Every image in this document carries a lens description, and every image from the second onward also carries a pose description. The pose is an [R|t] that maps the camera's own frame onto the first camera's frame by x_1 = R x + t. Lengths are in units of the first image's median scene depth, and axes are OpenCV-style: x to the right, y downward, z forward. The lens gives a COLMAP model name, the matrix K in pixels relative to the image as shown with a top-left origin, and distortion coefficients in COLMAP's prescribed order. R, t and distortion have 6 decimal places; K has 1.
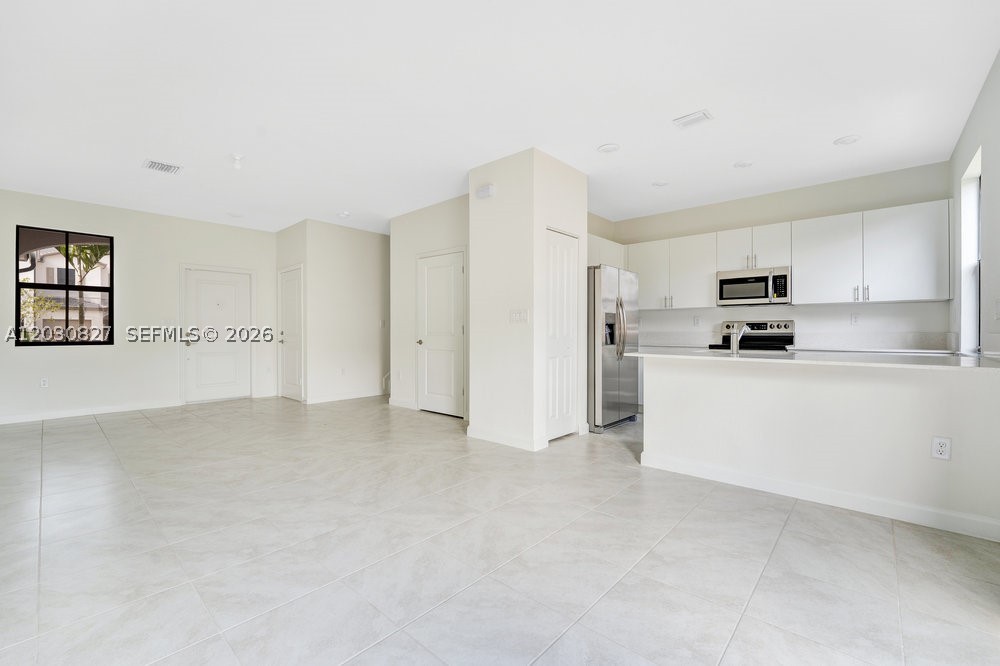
lens RADIAL K [[422.3, 0, 506.4], [0, 422.3, 335.0], [0, 0, 1]] dist [-0.014712, 0.001169]
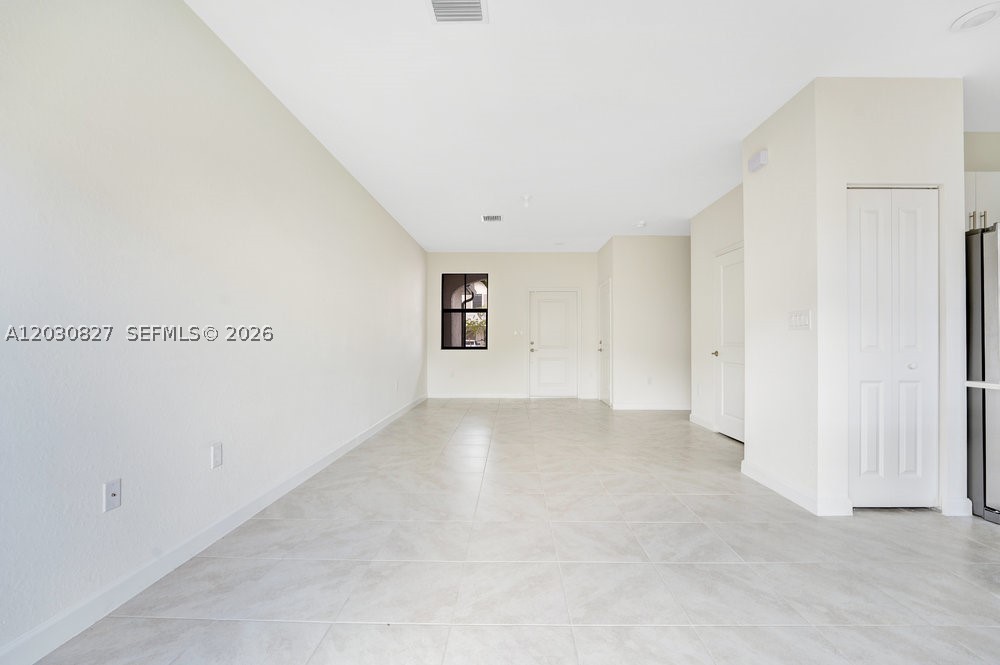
lens RADIAL K [[418.5, 0, 493.8], [0, 418.5, 341.8], [0, 0, 1]] dist [-0.008591, -0.000702]
pose [[0.654322, 0.003365, -0.756209, 0.188919], [-0.008539, 0.999959, -0.002940, -0.001417], [0.756168, 0.008381, 0.654324, 0.123257]]
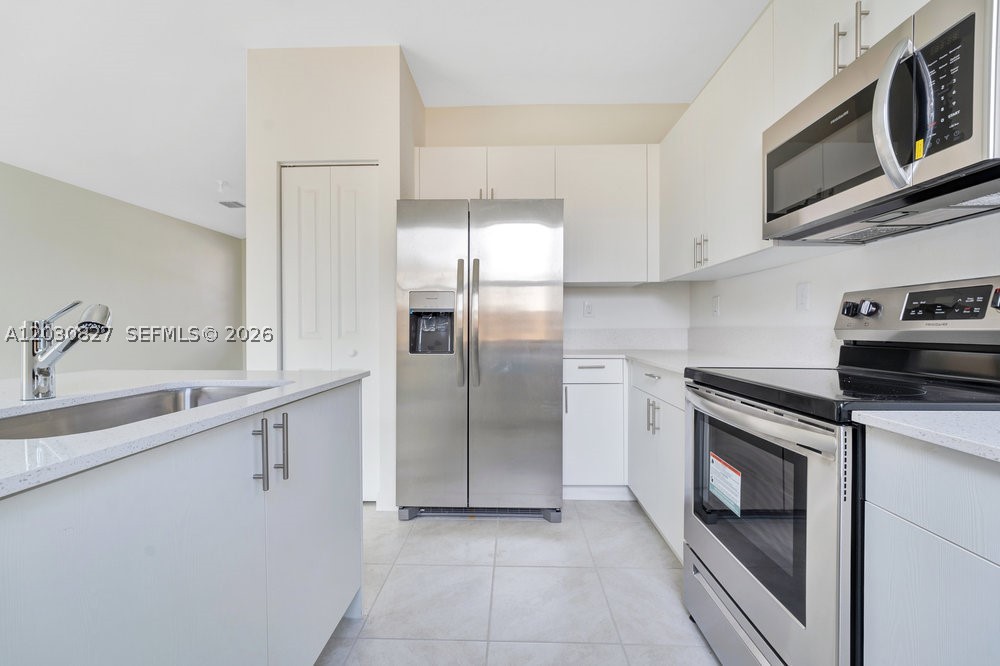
lens RADIAL K [[422.3, 0, 497.9], [0, 422.3, 328.7], [0, 0, 1]] dist [-0.014712, 0.001169]
pose [[0.628992, 0.002045, -0.777409, 0.681562], [-0.008221, 0.999958, -0.004022, -0.004312], [0.777368, 0.008921, 0.628982, 0.728689]]
